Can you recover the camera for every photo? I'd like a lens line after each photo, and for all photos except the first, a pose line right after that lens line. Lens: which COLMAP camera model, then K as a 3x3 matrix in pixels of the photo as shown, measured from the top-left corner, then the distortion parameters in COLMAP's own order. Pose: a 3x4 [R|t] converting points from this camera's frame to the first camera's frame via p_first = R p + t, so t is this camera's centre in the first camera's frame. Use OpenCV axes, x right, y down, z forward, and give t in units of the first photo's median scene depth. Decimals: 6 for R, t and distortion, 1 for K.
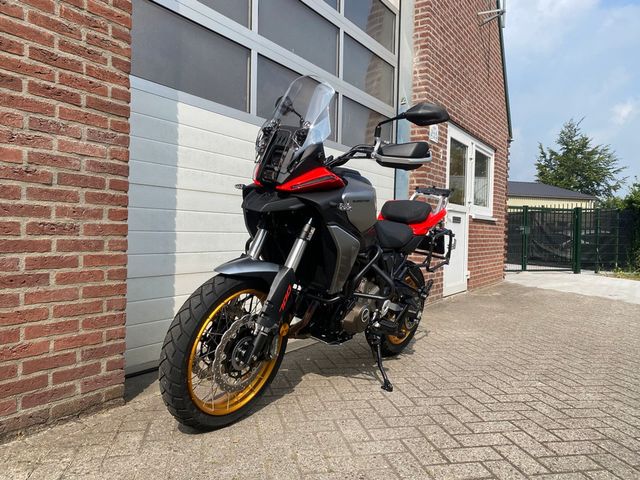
lens RADIAL K [[482.2, 0, 323.8], [0, 482.2, 242.8], [0, 0, 1]] dist [0.037922, -0.041372]
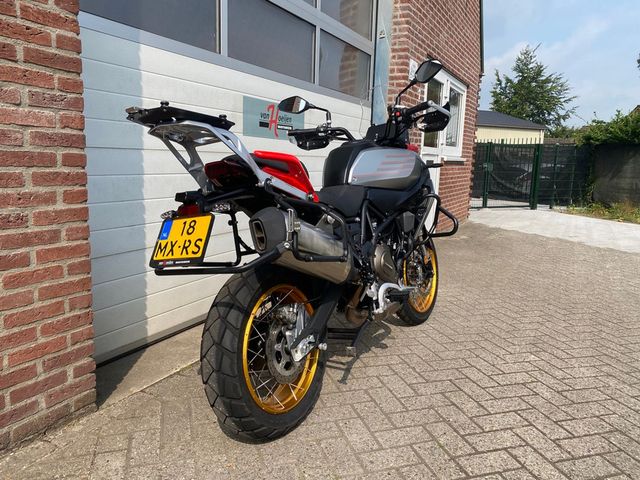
lens RADIAL K [[480.6, 0, 325.8], [0, 480.6, 239.4], [0, 0, 1]] dist [0.039254, -0.039642]
pose [[0.995234, -0.007640, 0.097216, -0.081570], [-0.006667, 0.989263, 0.145996, -0.106896], [-0.097287, -0.145948, 0.984497, 0.139583]]
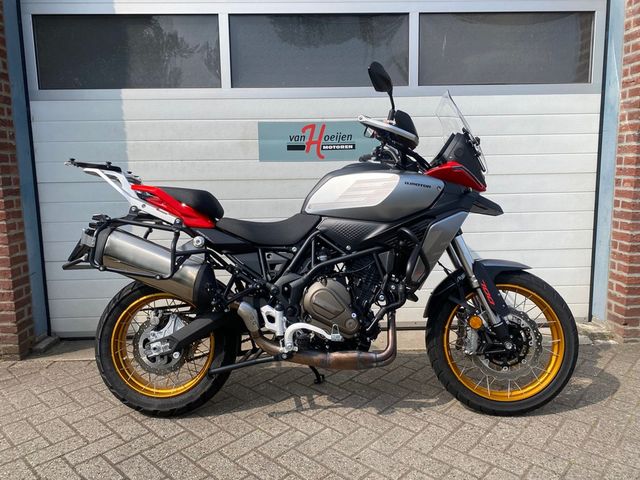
lens RADIAL K [[480.6, 0, 325.8], [0, 480.6, 239.4], [0, 0, 1]] dist [0.039254, -0.039642]
pose [[0.575446, 0.080182, -0.813900, 1.113792], [0.009410, 0.994467, 0.104624, -0.120909], [0.817786, -0.067865, 0.571507, 0.963328]]
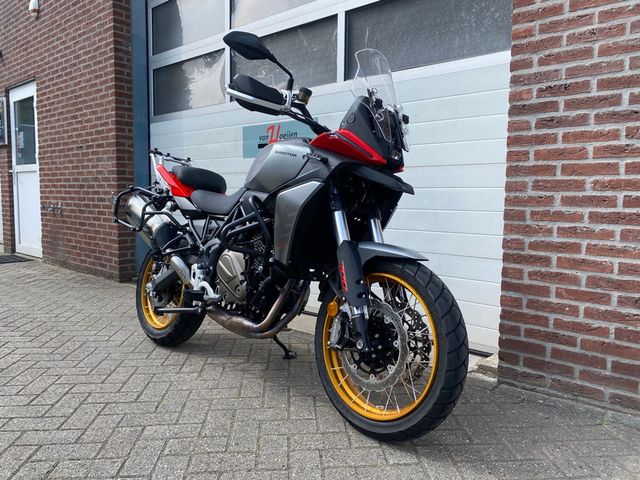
lens RADIAL K [[482.2, 0, 323.8], [0, 482.2, 242.8], [0, 0, 1]] dist [0.037922, -0.041372]
pose [[-0.138091, 0.063811, -0.988362, 1.571743], [-0.045817, 0.996442, 0.070735, -0.030728], [0.989359, 0.055052, -0.134676, 2.194988]]
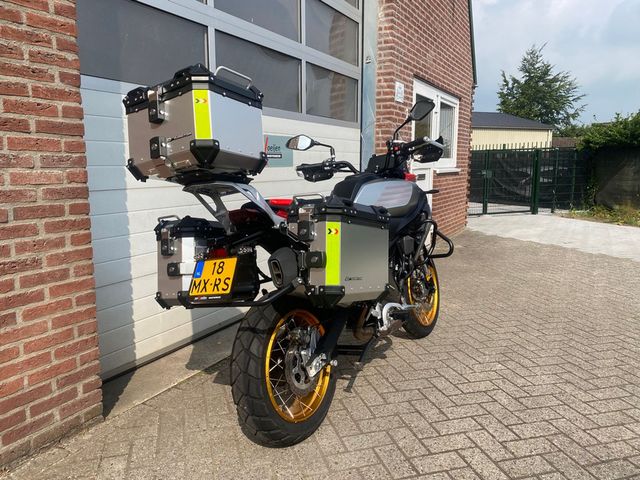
lens RADIAL K [[481.0, 0, 320.0], [0, 481.0, 240.0], [0, 0, 1]] dist [0.038488, -0.040898]
pose [[0.997507, -0.032175, 0.062809, -0.009488], [0.023383, 0.990431, 0.136014, -0.174118], [-0.066584, -0.134206, 0.988714, 0.012913]]
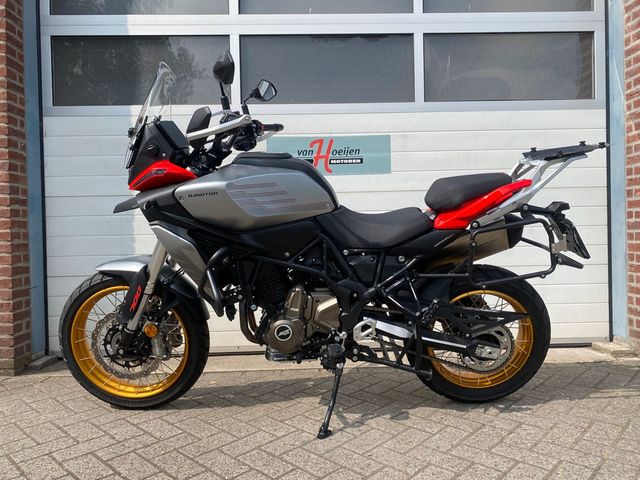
lens RADIAL K [[481.4, 0, 329.3], [0, 481.4, 241.7], [0, 0, 1]] dist [0.041144, -0.041572]
pose [[0.567775, -0.022326, -0.822881, 1.097819], [0.012999, 0.999751, -0.018156, 0.022276], [0.823081, -0.000388, 0.567924, 0.972079]]
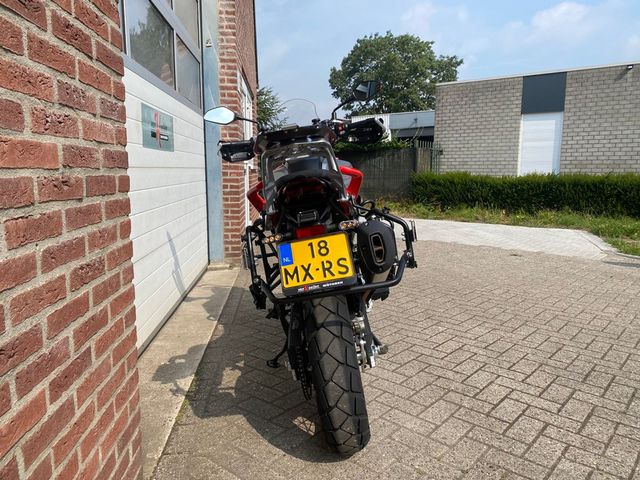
lens RADIAL K [[481.0, 0, 320.0], [0, 481.0, 240.0], [0, 0, 1]] dist [0.038488, -0.040898]
pose [[0.800252, -0.107518, 0.589946, -0.593131], [0.030081, 0.989754, 0.139578, -0.125121], [-0.598908, -0.093951, 0.795287, 0.314993]]
